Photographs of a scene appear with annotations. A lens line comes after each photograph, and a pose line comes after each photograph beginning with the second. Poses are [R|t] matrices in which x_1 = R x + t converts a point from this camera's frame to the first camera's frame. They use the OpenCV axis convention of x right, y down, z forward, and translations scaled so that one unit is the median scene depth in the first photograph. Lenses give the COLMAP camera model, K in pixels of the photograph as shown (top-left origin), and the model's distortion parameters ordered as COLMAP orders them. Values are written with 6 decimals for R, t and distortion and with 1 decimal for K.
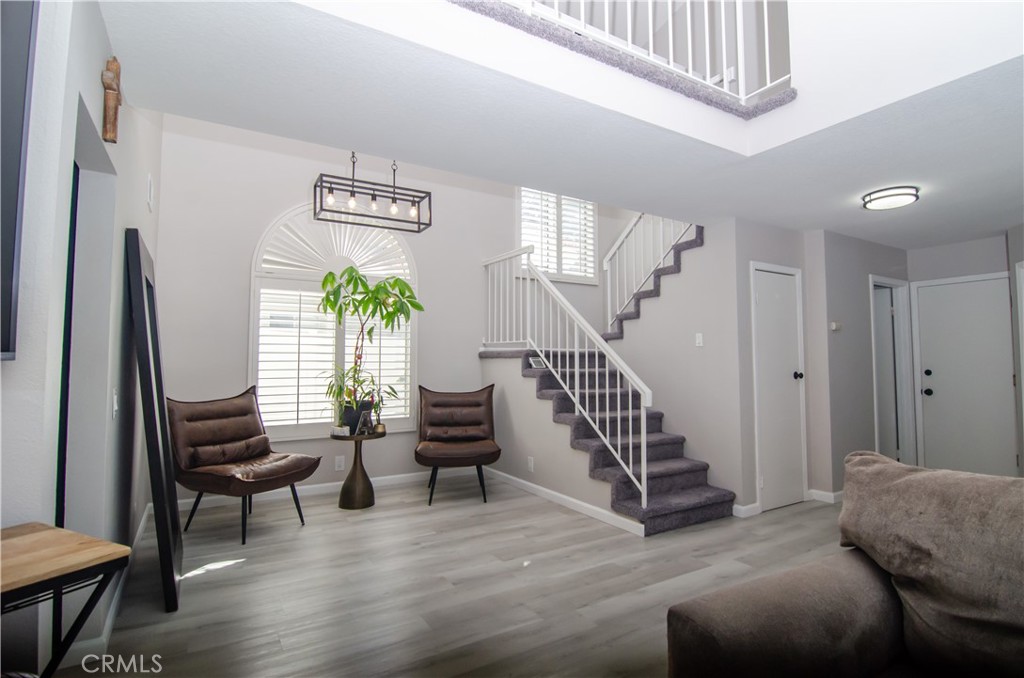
lens RADIAL K [[511.4, 0, 511.8], [0, 511.4, 335.3], [0, 0, 1]] dist [-0.000751, -0.015349]
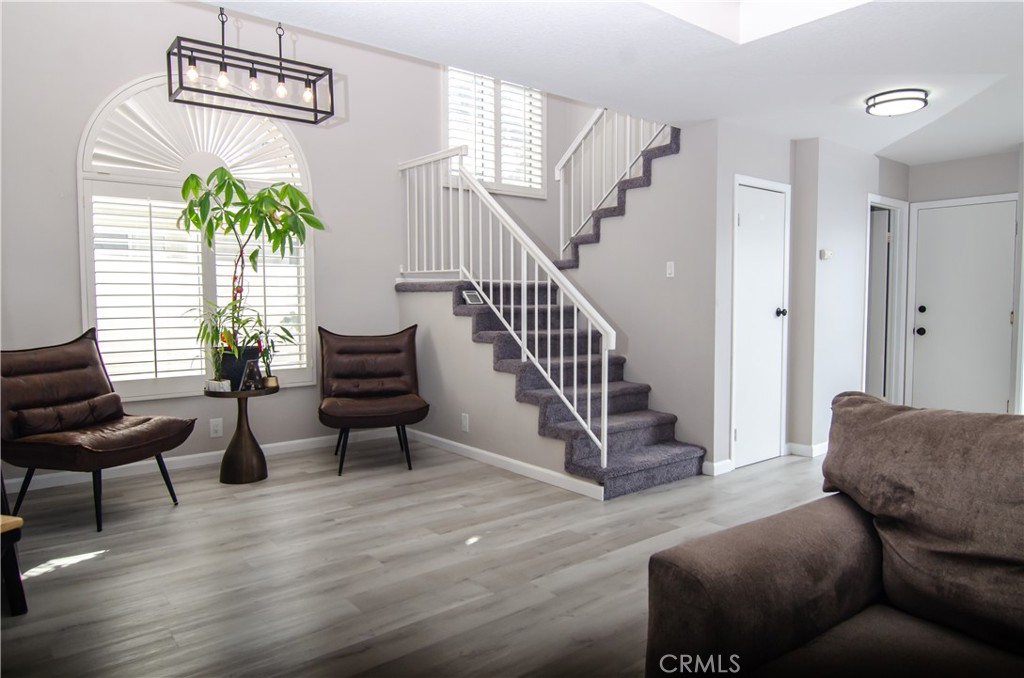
lens RADIAL K [[662.0, 0, 512.0], [0, 662.0, 339.0], [0, 0, 1]] dist [0.007950, -0.029135]
pose [[0.991339, -0.007982, 0.131086, -0.029634], [-0.007022, 0.993502, 0.113600, 0.000623], [-0.131141, -0.113536, 0.984841, -0.034817]]
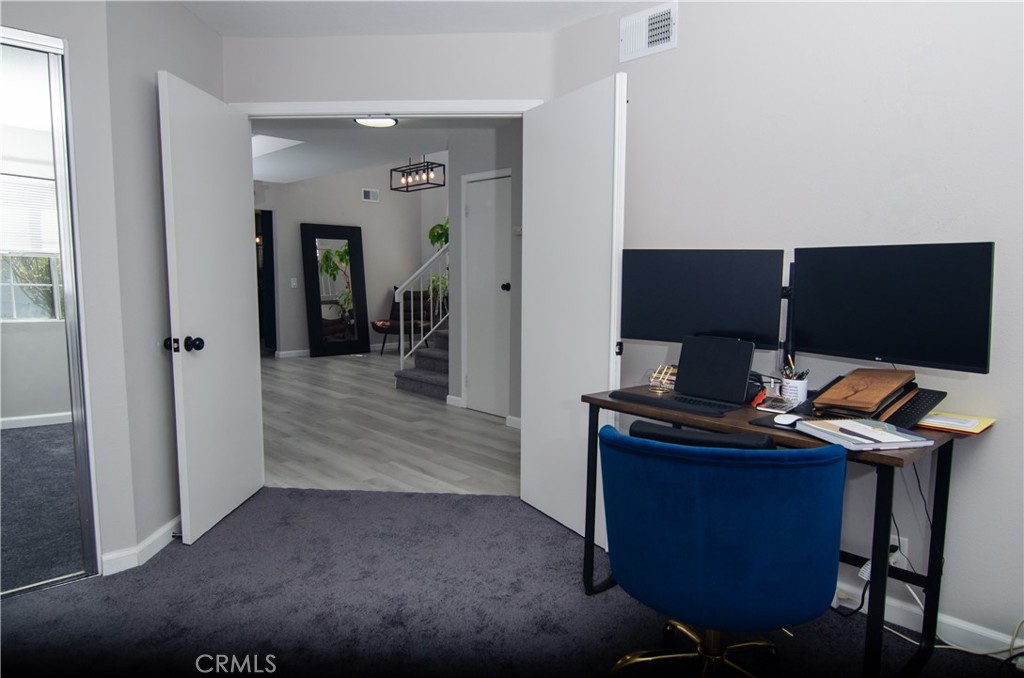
lens RADIAL K [[662.0, 0, 512.0], [0, 662.0, 339.0], [0, 0, 1]] dist [0.007950, -0.029135]
pose [[0.191946, 0.097433, -0.976557, 1.849071], [-0.007071, 0.995171, 0.097900, 0.058210], [0.981380, -0.011886, 0.191709, 0.815959]]
